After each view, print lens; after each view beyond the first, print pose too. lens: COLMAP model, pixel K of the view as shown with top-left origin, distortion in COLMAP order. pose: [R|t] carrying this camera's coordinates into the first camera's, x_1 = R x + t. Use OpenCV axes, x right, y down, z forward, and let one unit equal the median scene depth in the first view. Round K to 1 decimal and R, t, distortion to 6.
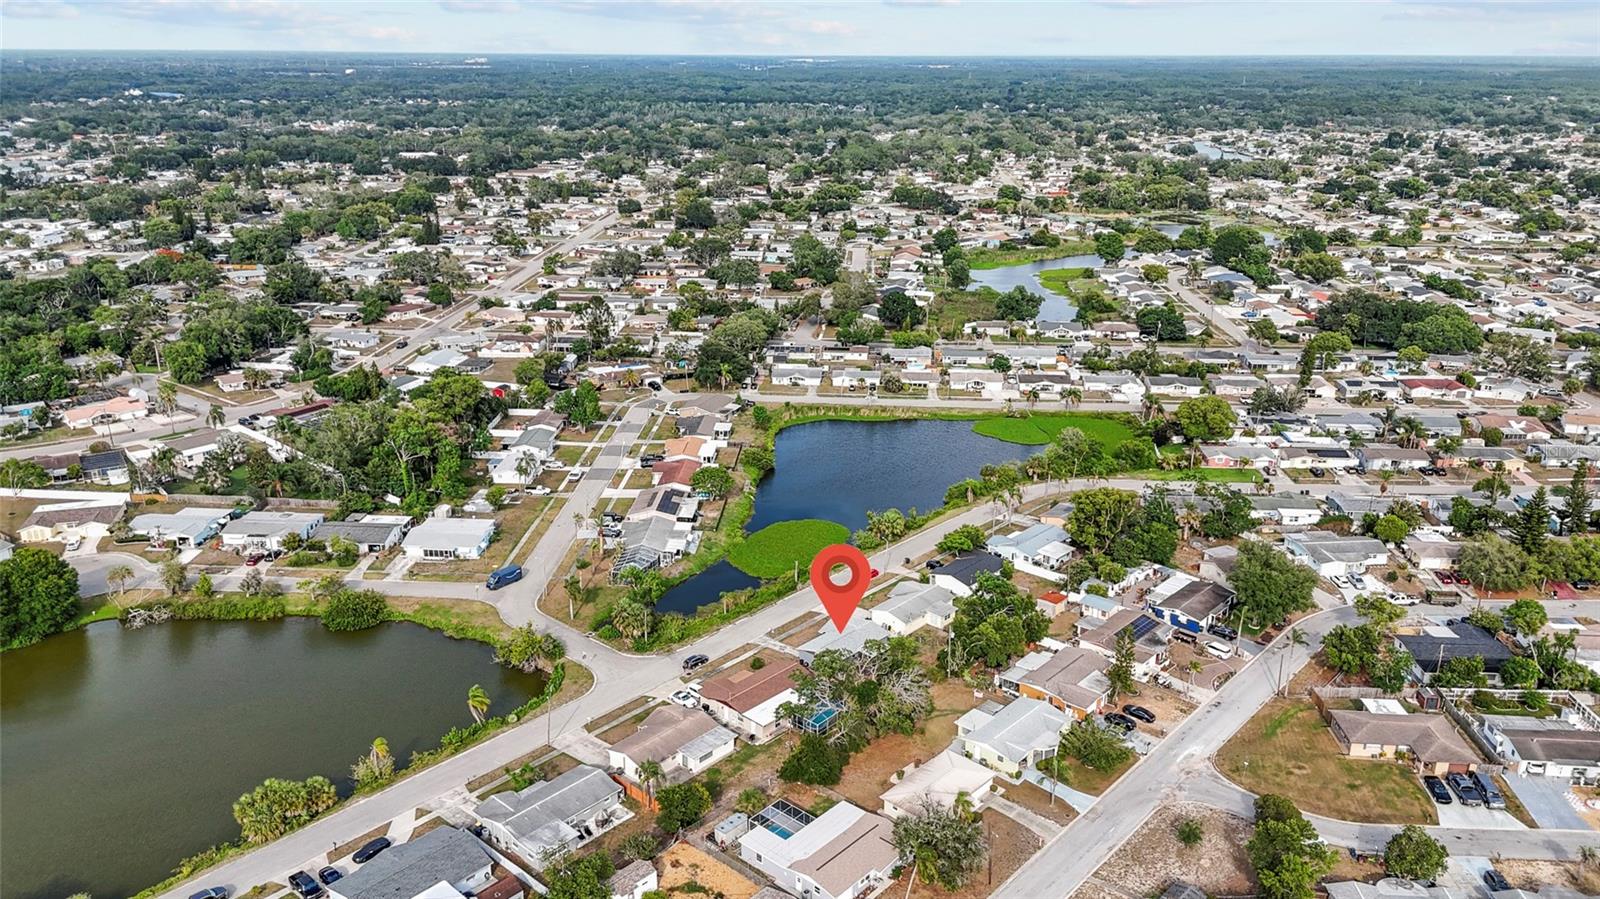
lens RADIAL K [[1177.4, 0, 806.4], [0, 1177.4, 447.4], [0, 0, 1]] dist [0.077058, -0.071520]
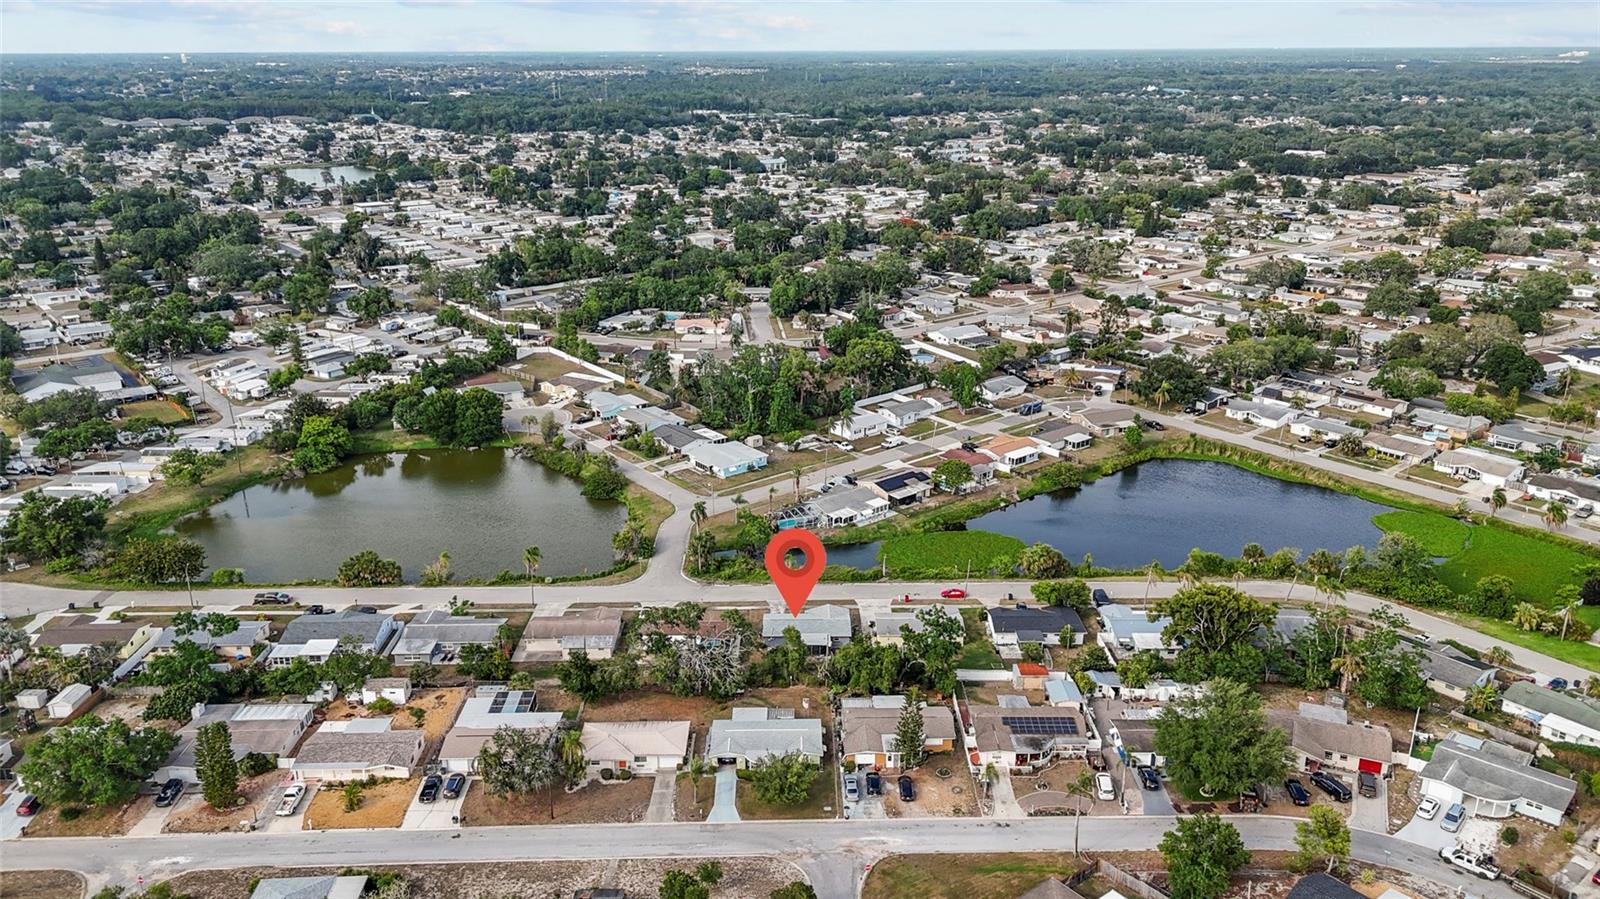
lens RADIAL K [[1177.4, 0, 806.4], [0, 1177.4, 447.4], [0, 0, 1]] dist [0.077058, -0.071520]
pose [[0.688641, 0.229343, -0.687877, 0.388497], [-0.227519, 0.969096, 0.095332, -0.045867], [0.688483, 0.090856, 0.719539, 0.142630]]
